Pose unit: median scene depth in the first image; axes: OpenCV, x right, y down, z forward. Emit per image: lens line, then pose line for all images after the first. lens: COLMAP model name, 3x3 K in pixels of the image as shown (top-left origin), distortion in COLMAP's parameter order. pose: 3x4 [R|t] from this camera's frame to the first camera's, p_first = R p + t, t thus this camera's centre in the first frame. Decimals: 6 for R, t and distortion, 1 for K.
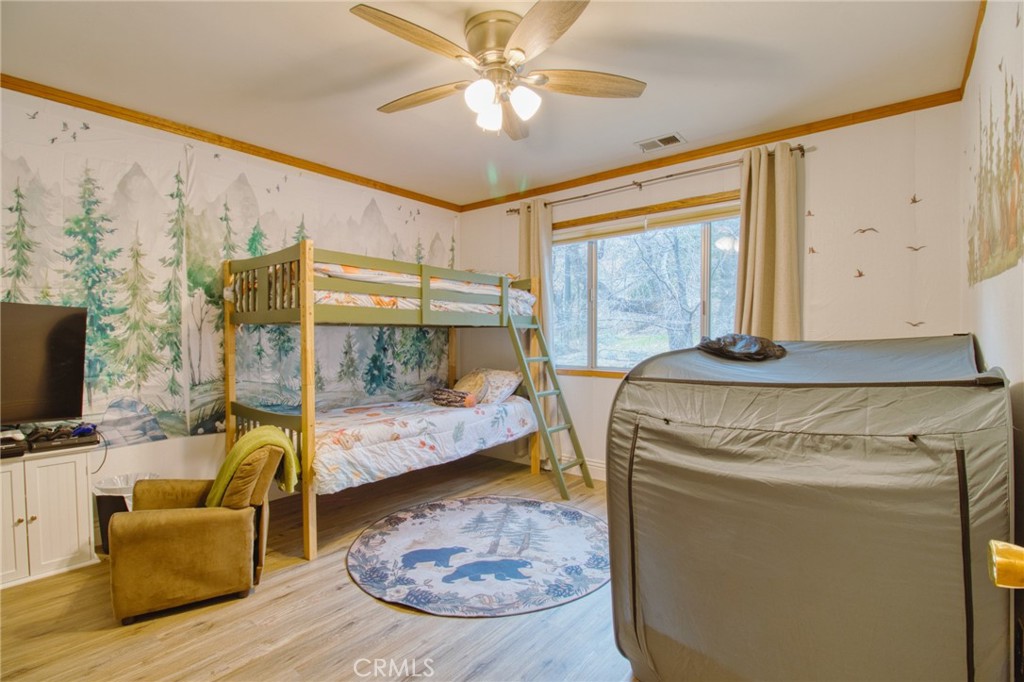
lens RADIAL K [[476.0, 0, 511.4], [0, 476.0, 350.7], [0, 0, 1]] dist [-0.000506, -0.012035]
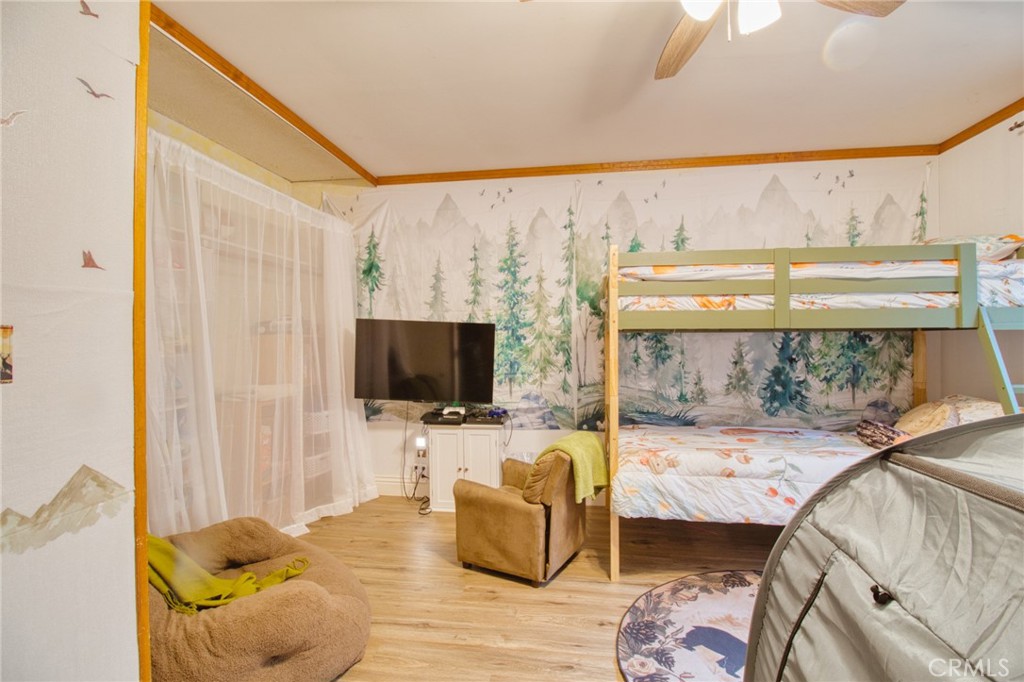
lens RADIAL K [[476.0, 0, 512.1], [0, 476.0, 337.4], [0, 0, 1]] dist [-0.000506, -0.012035]
pose [[0.498973, -0.008900, -0.866572, 0.266991], [-0.023219, 0.999451, -0.023634, -0.016326], [0.866306, 0.031913, 0.498492, 0.299381]]
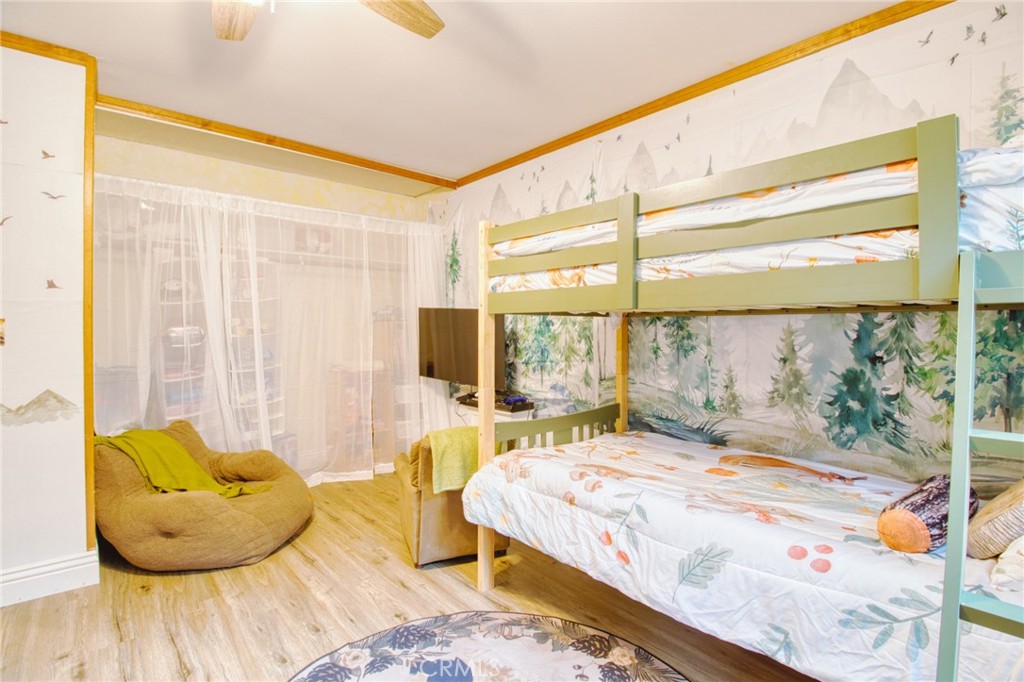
lens RADIAL K [[476.0, 0, 504.1], [0, 476.0, 327.0], [0, 0, 1]] dist [-0.000506, -0.012035]
pose [[-0.168765, -0.002253, -0.985654, 0.375403], [-0.030202, 0.999540, 0.002887, -0.037058], [0.985194, 0.030256, -0.168755, 1.036877]]
